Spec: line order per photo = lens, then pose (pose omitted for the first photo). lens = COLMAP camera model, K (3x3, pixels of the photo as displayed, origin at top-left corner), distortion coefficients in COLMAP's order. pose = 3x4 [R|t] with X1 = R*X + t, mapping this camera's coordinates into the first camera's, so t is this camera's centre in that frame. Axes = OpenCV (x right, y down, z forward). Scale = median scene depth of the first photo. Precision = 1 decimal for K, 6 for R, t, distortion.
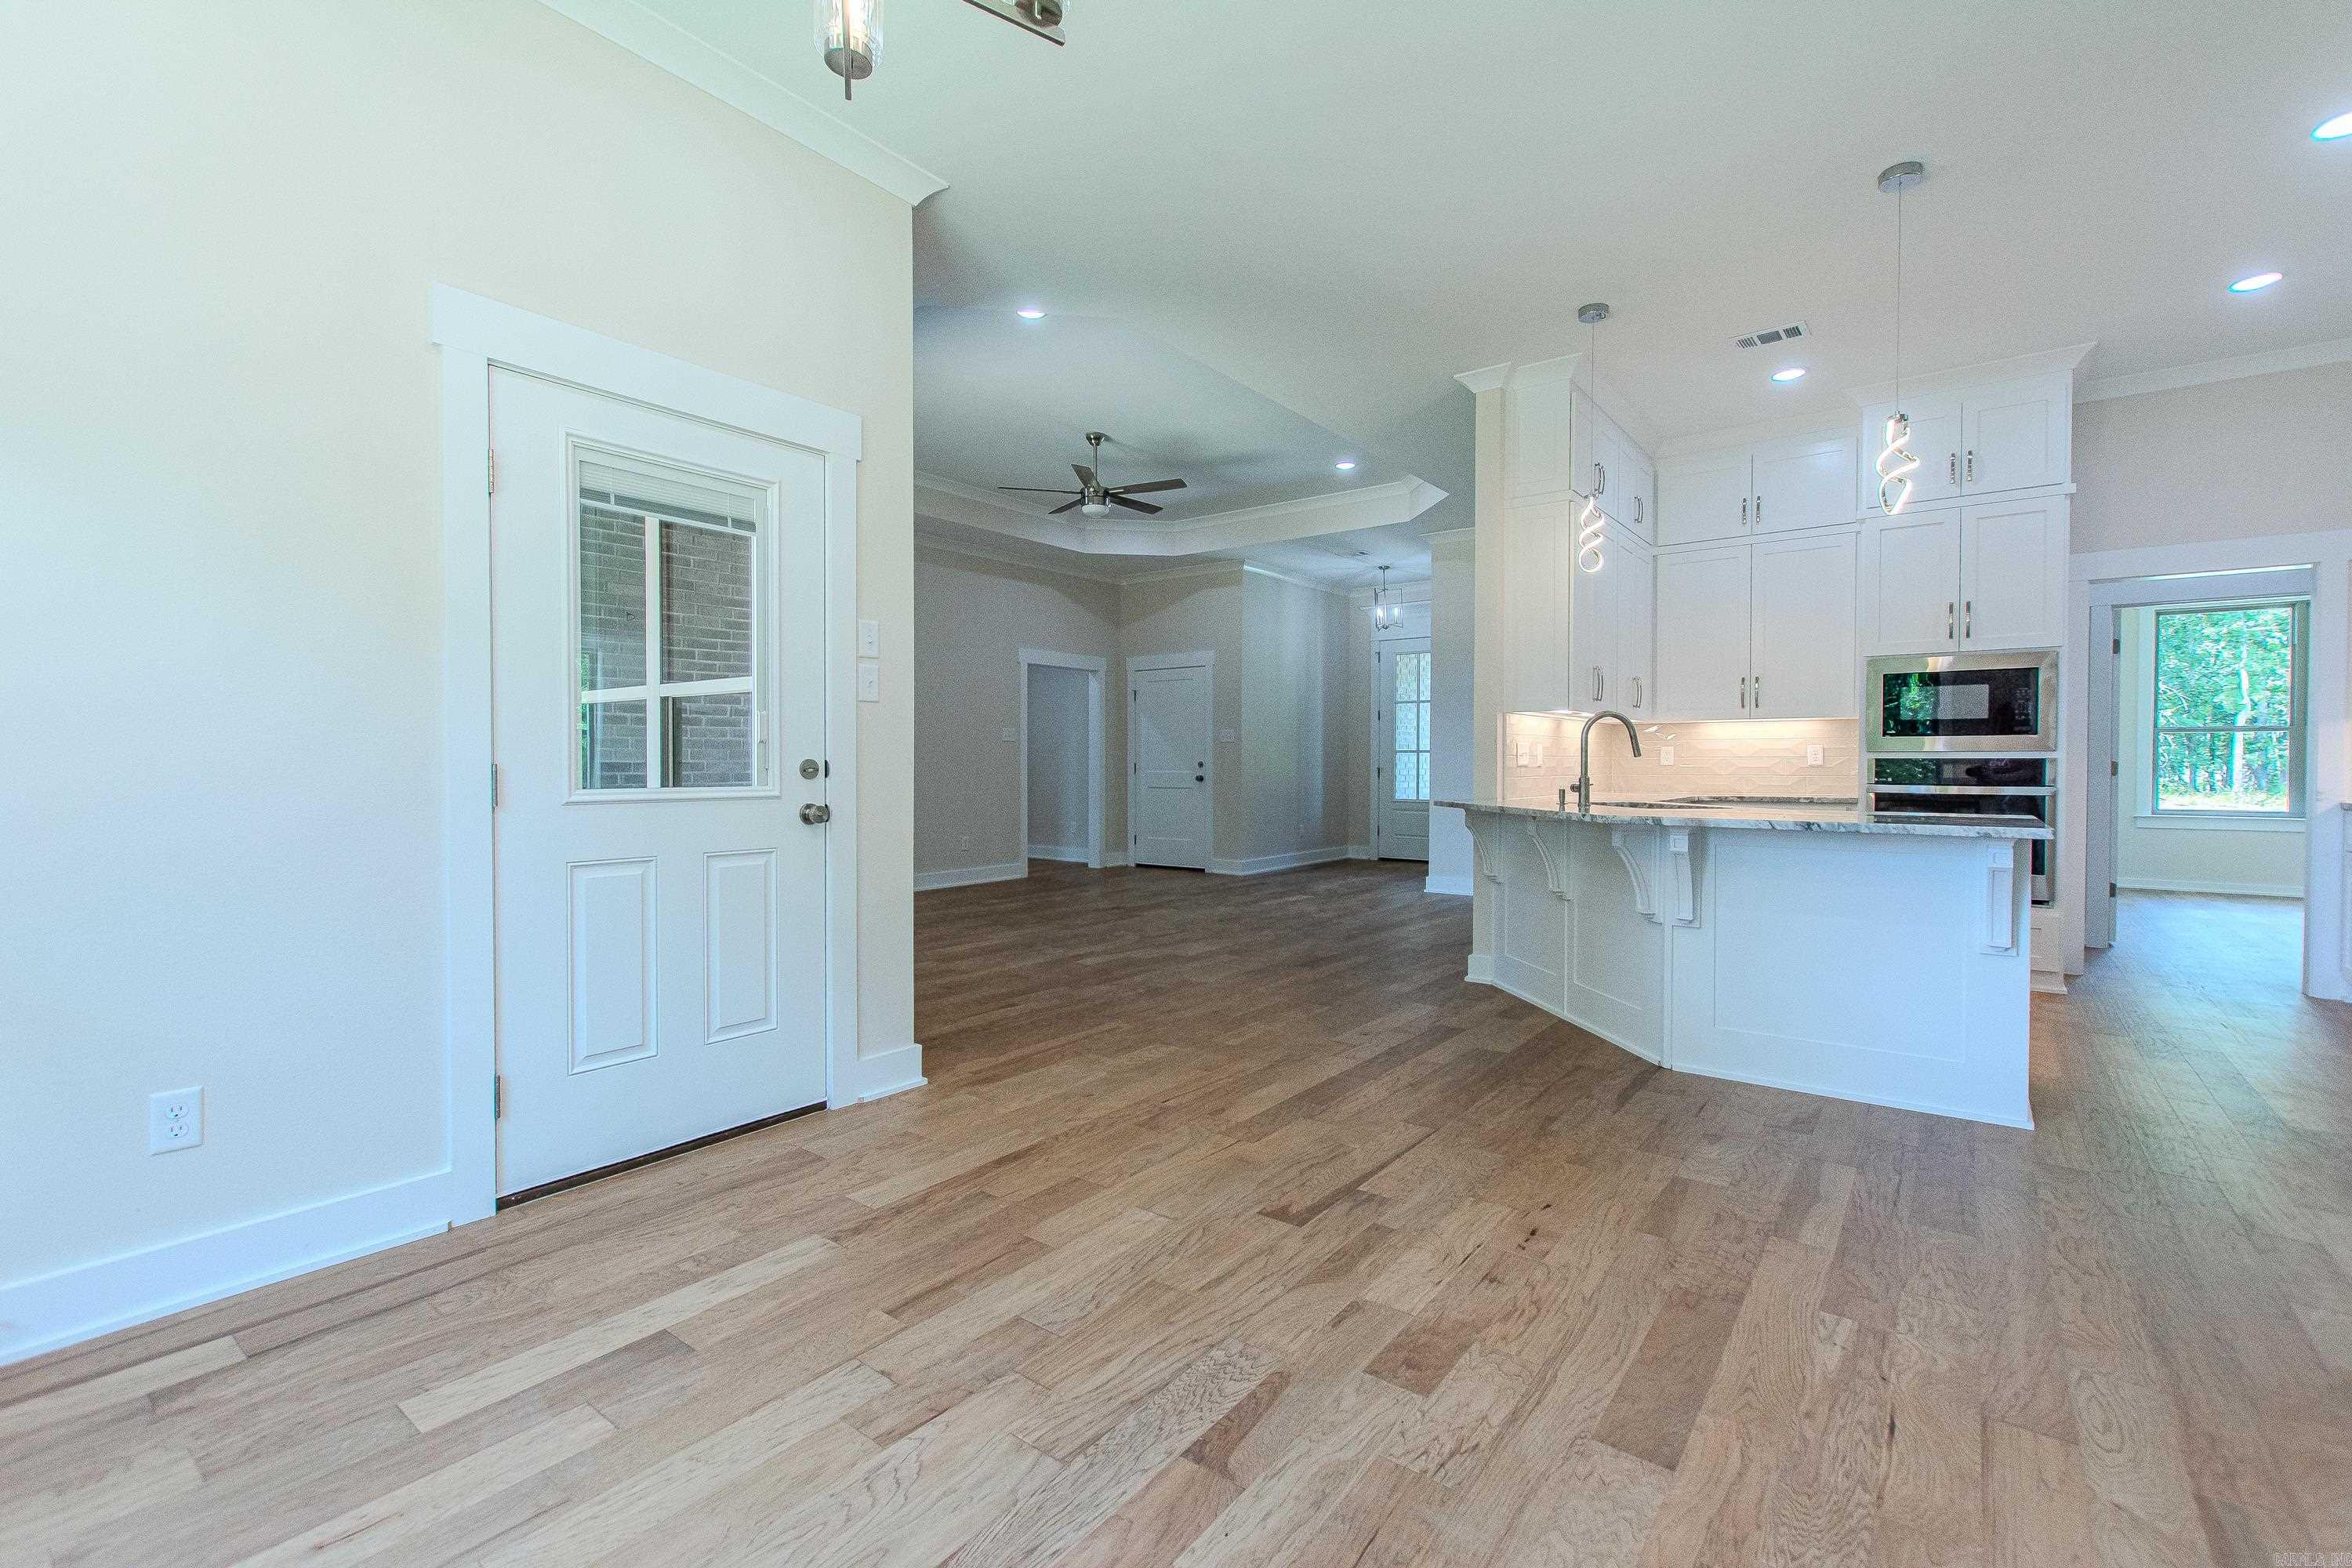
lens RADIAL K [[1037.1, 0, 1183.5], [0, 1037.1, 780.8], [0, 0, 1]] dist [0.002546, -0.000670]
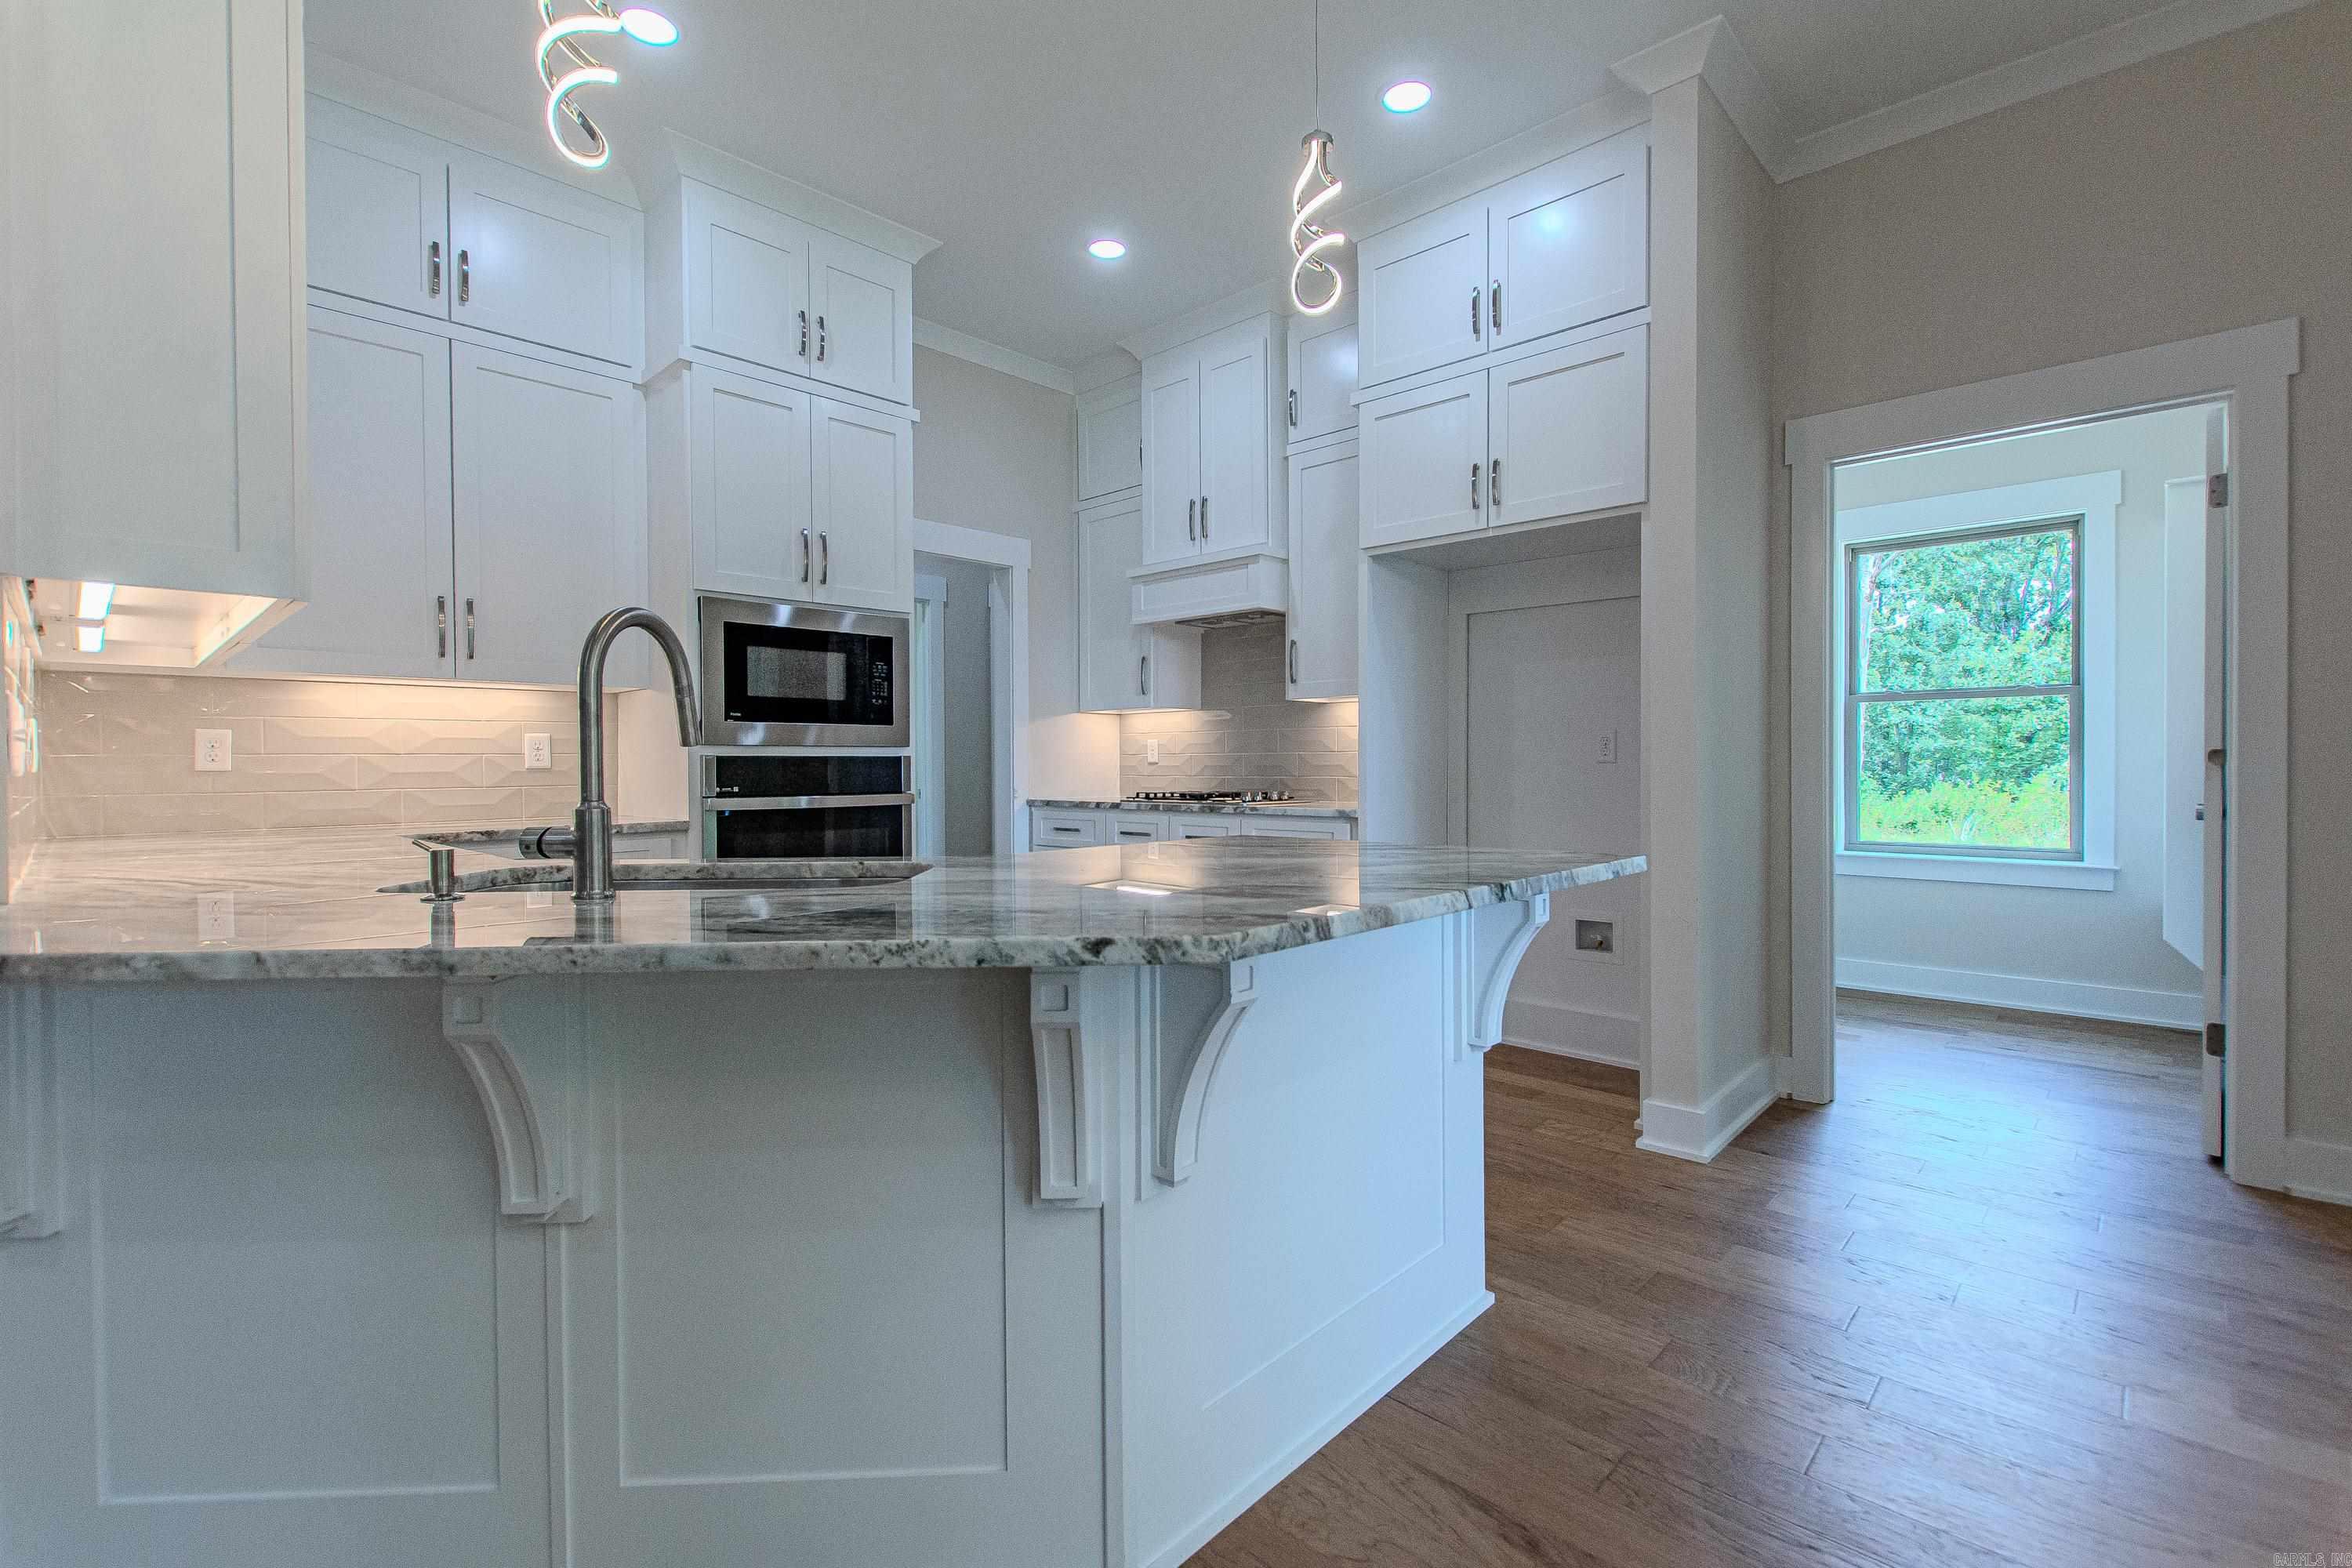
lens RADIAL K [[1043.0, 0, 1180.2], [0, 1043.0, 771.9], [0, 0, 1]] dist [0.007677, -0.000203]
pose [[0.111450, -0.010841, 0.993711, 0.105157], [0.023380, 0.999692, 0.008284, -0.015042], [-0.993495, 0.022309, 0.111669, 0.929678]]
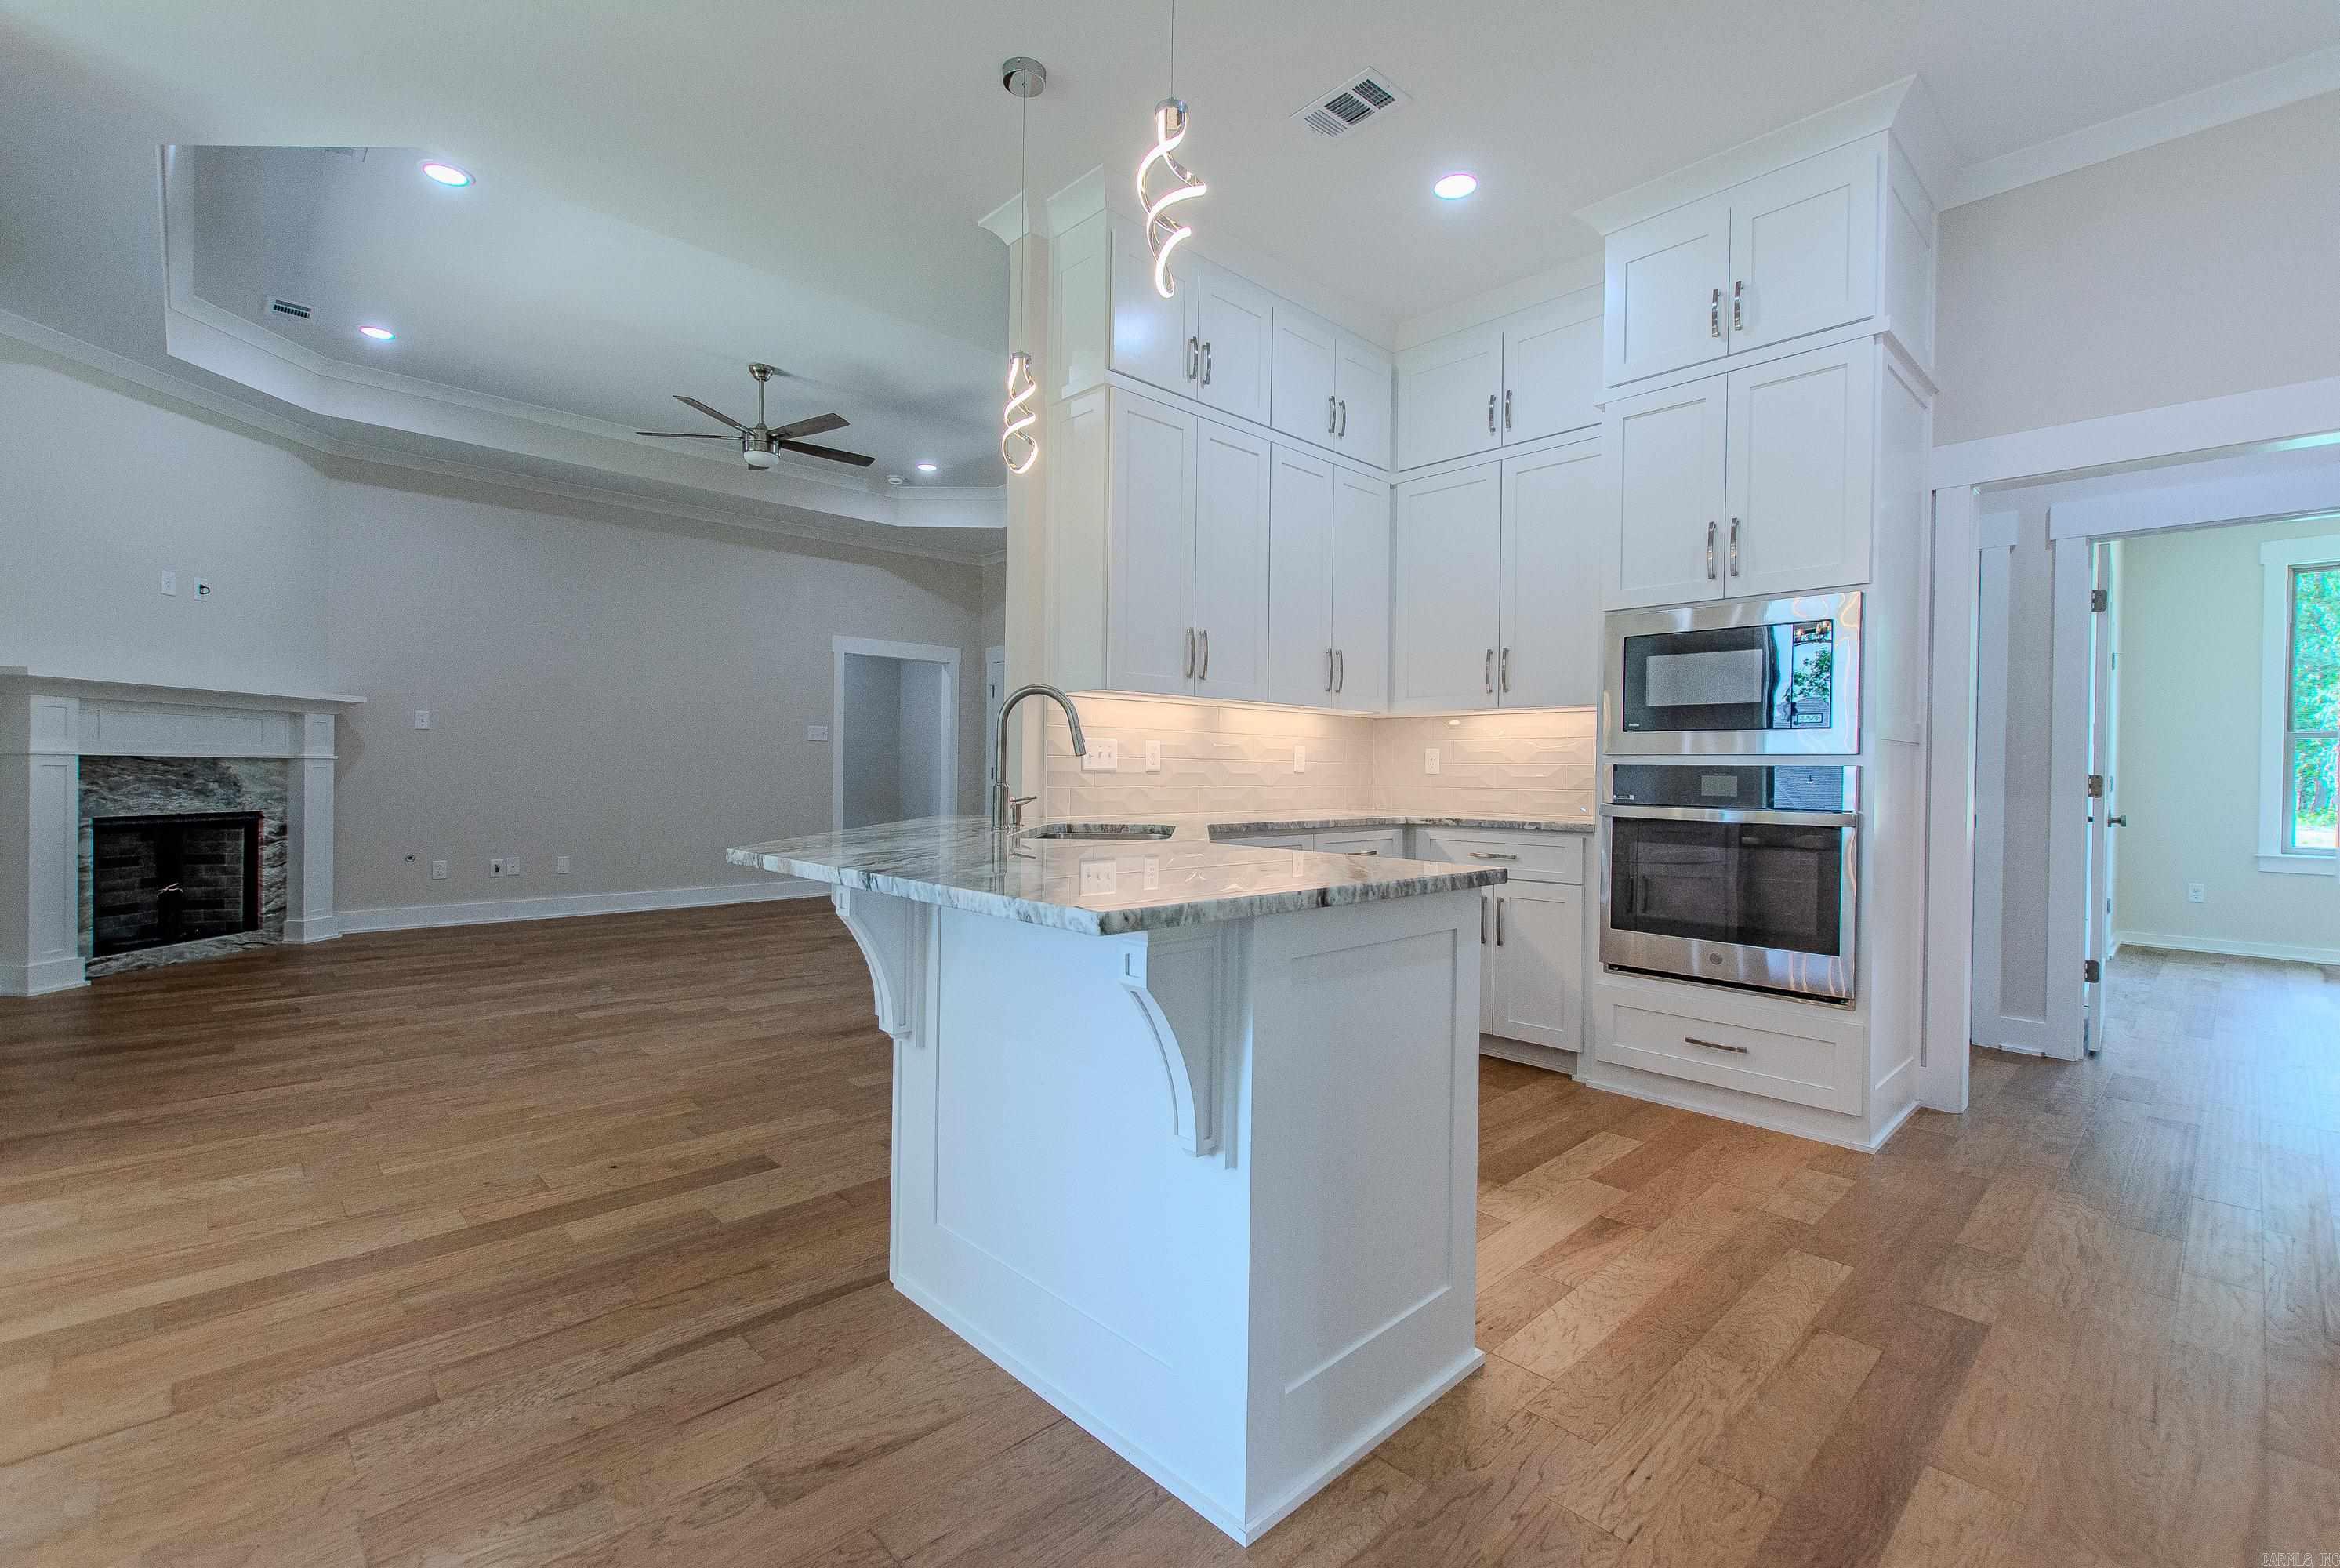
lens RADIAL K [[1029.4, 0, 1205.9], [0, 1029.4, 782.7], [0, 0, 1]] dist [-0.003356, -0.001125]
pose [[0.989038, 0.012471, -0.147133, 0.717872], [-0.013542, 0.999889, -0.006276, -0.003849], [0.147039, 0.008200, 0.989097, 0.447250]]
